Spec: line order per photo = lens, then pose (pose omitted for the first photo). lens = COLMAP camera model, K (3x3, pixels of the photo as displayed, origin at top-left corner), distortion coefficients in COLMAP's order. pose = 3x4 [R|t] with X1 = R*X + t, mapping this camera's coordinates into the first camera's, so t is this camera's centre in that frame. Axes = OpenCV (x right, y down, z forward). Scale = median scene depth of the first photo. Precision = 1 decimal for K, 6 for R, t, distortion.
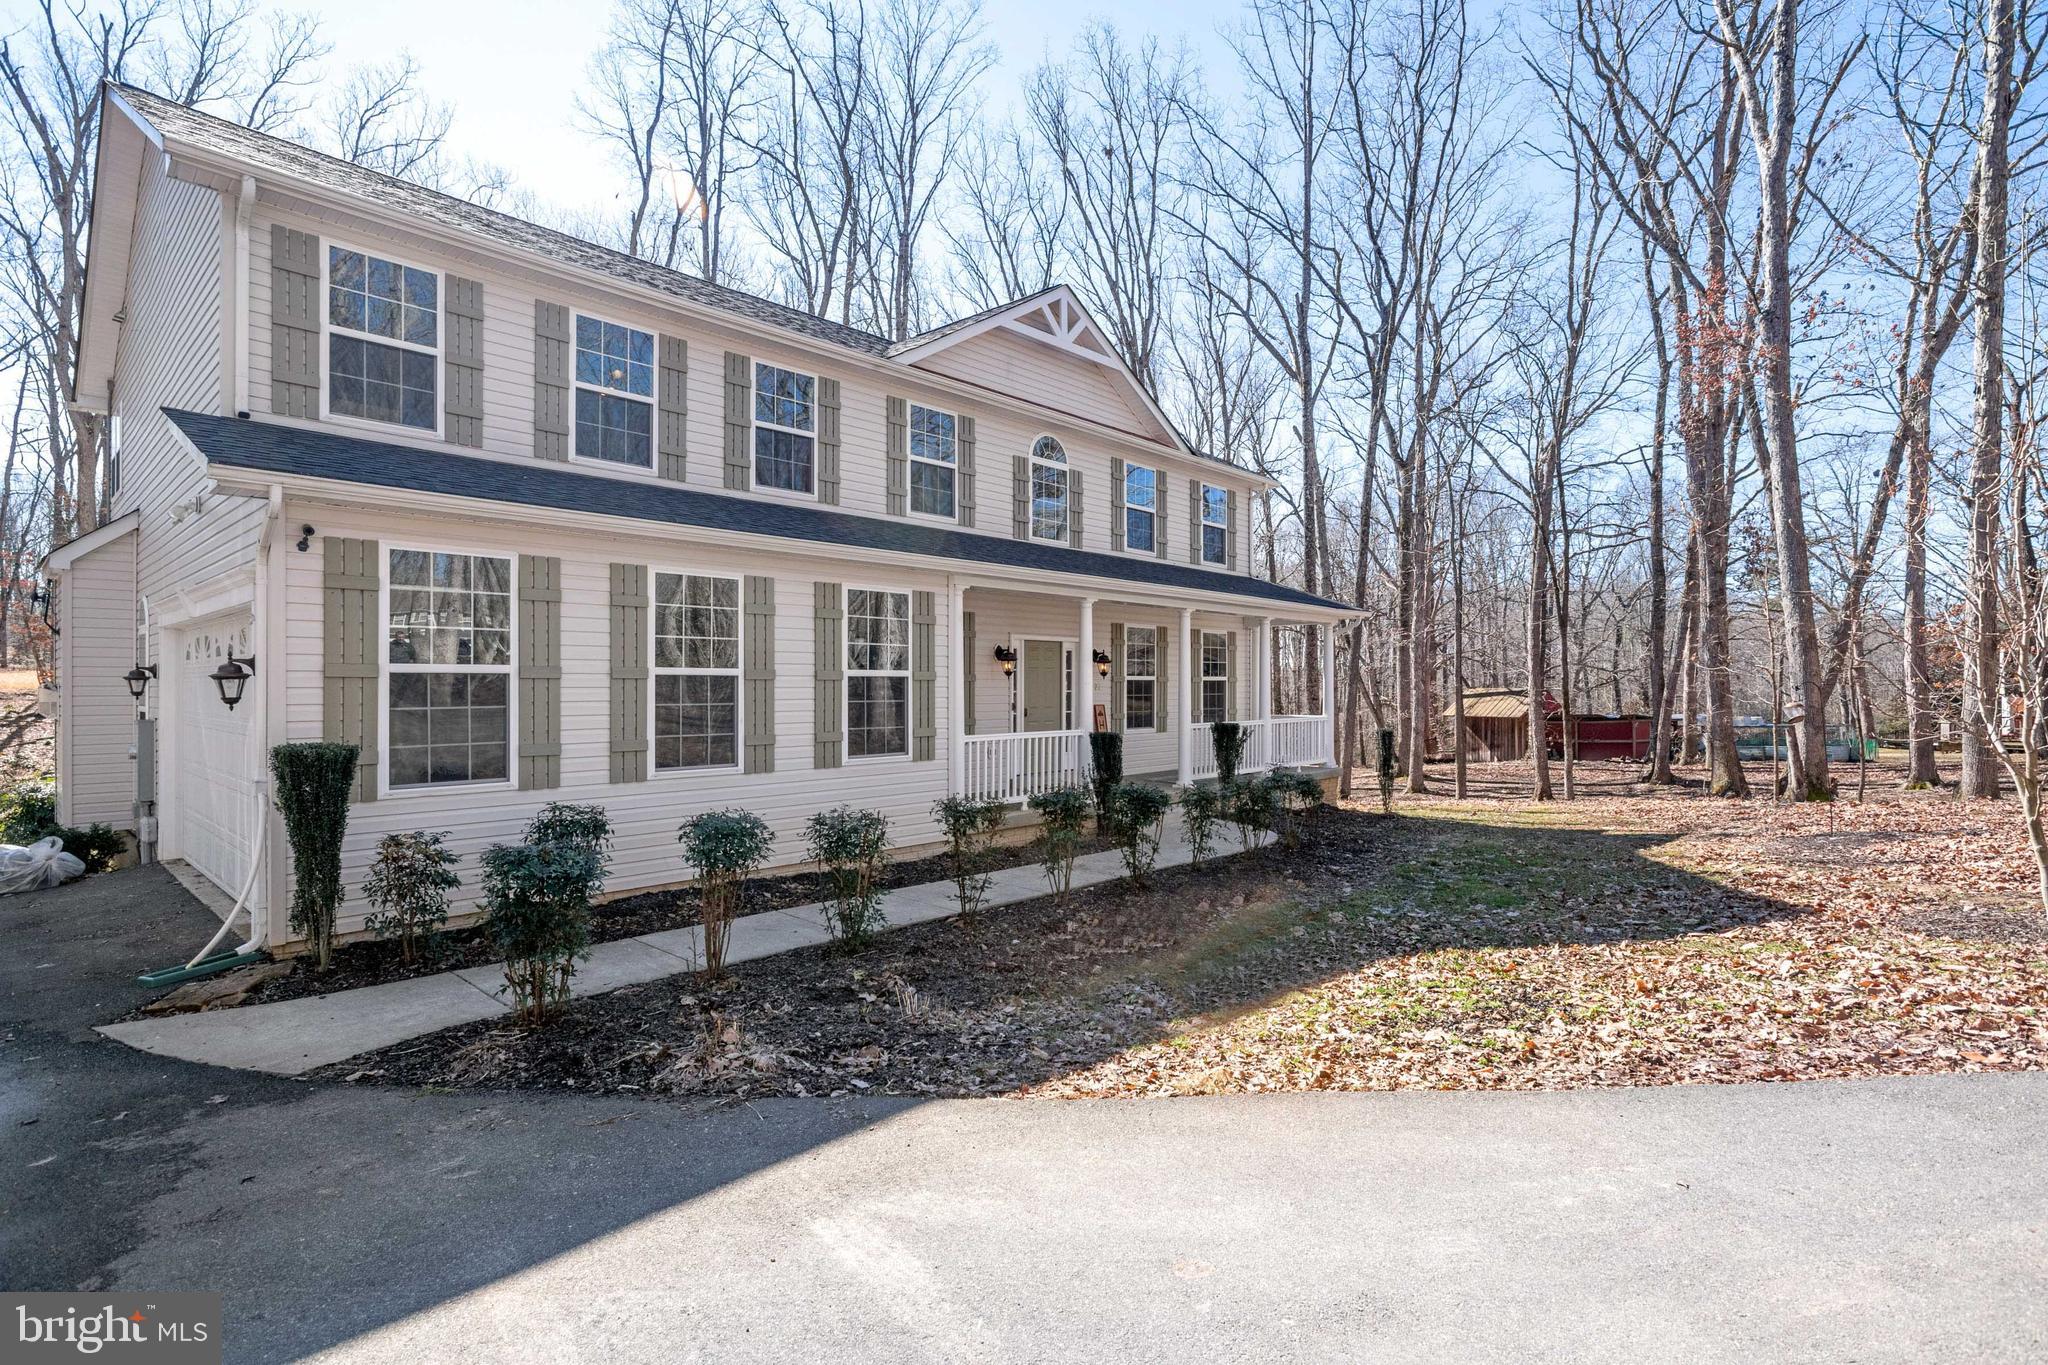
lens RADIAL K [[992.5, 0, 1024.0], [0, 992.5, 682.5], [0, 0, 1]] dist [0.000169, -0.000009]
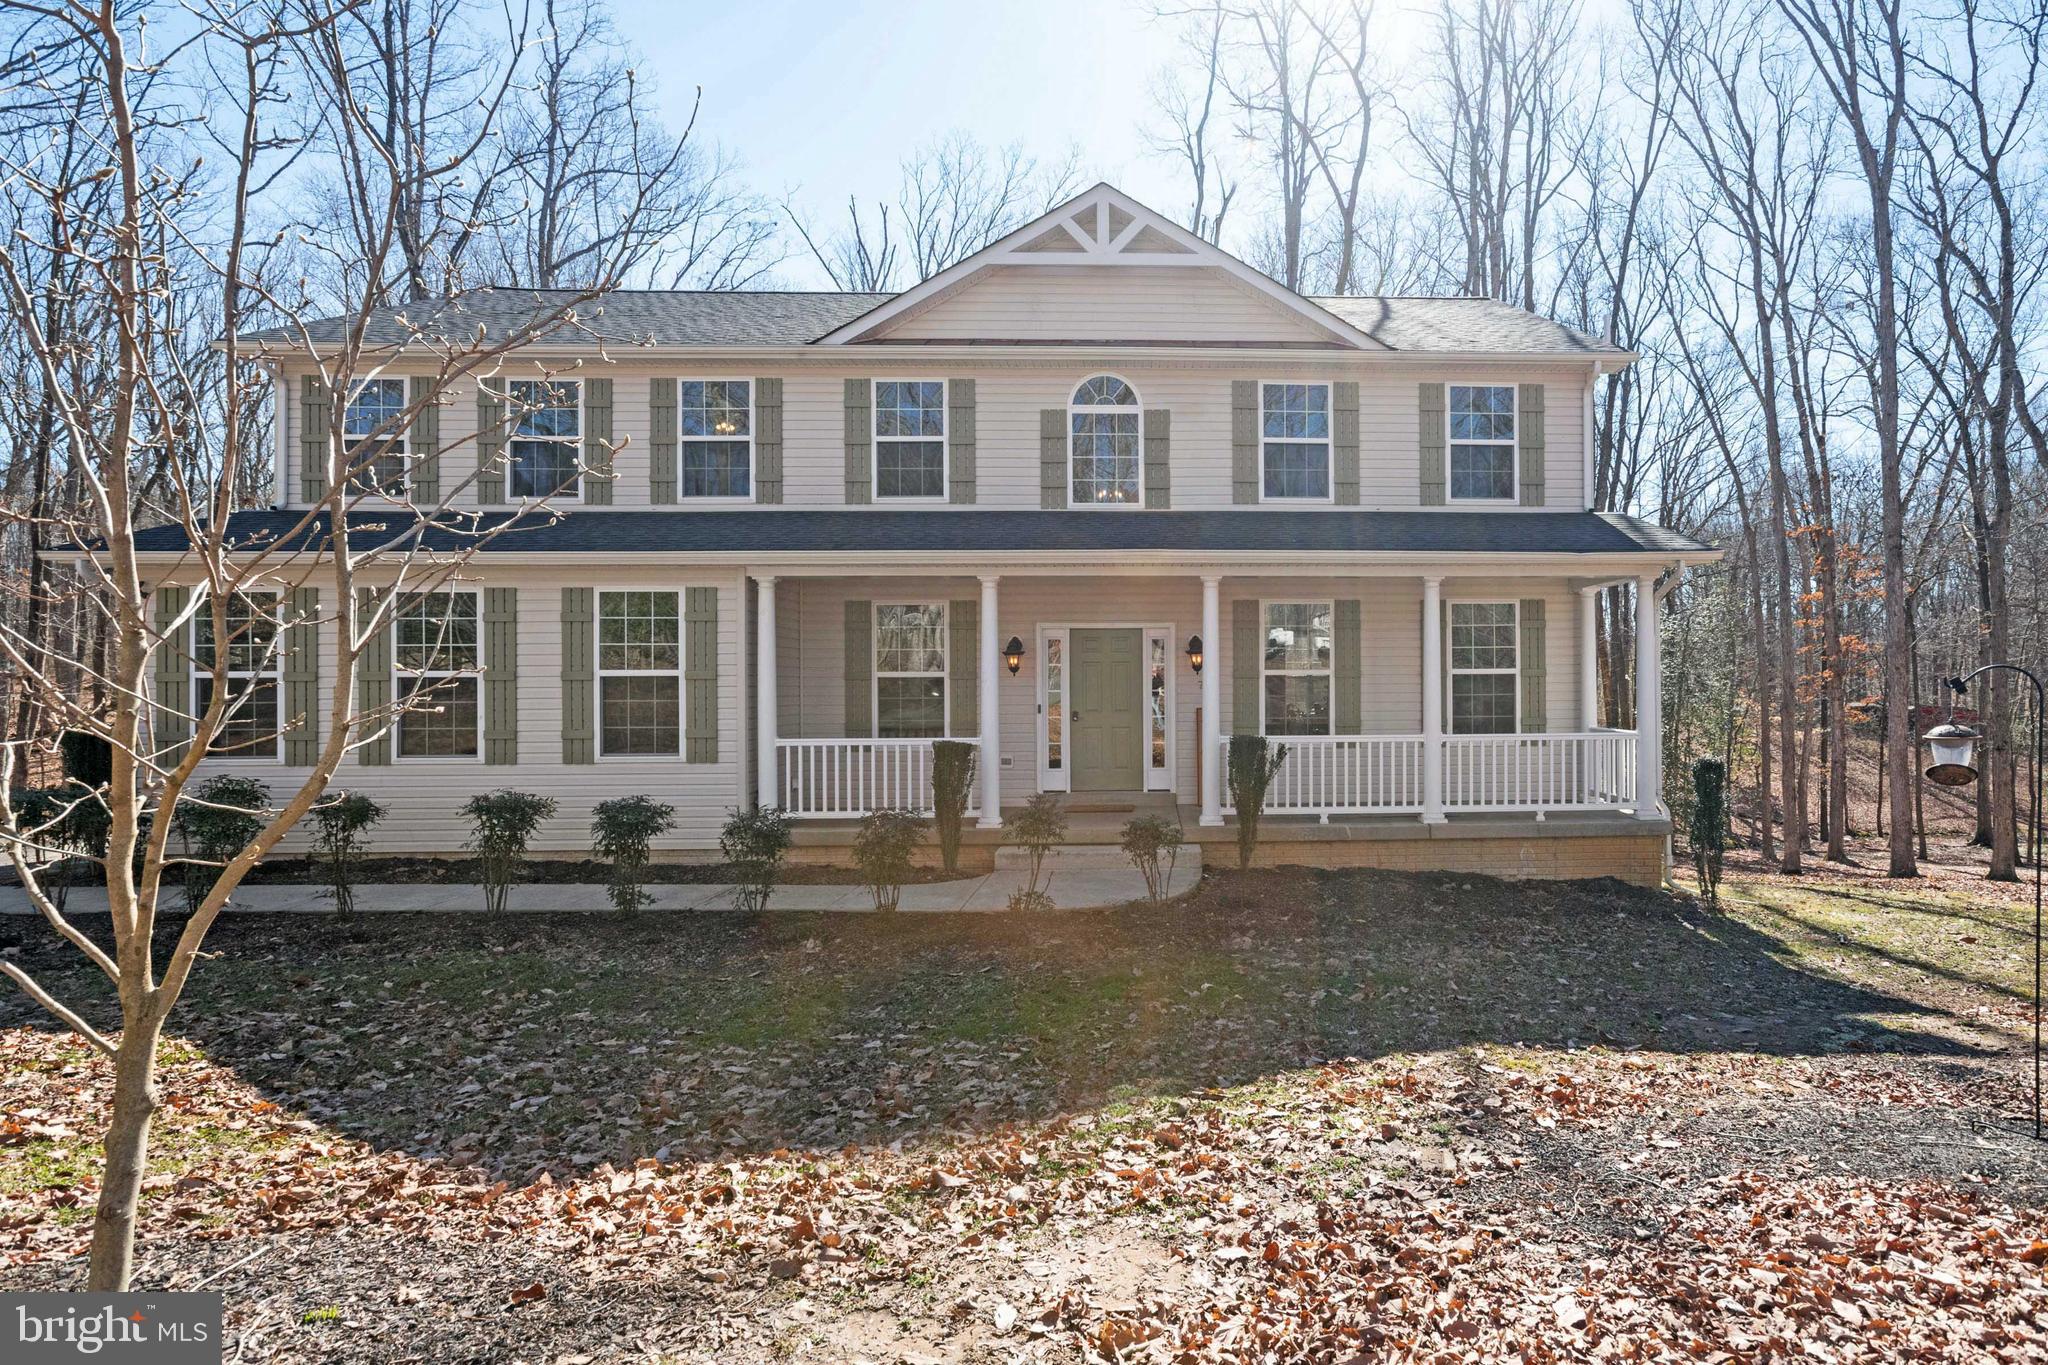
lens RADIAL K [[848.1, 0, 1024.0], [0, 848.1, 682.5], [0, 0, 1]] dist [-0.020714, -0.000015]
pose [[0.689134, -0.008172, -0.724588, 0.608708], [0.002839, 0.999959, -0.008577, 0.010391], [0.724628, 0.003854, 0.689129, 0.603407]]
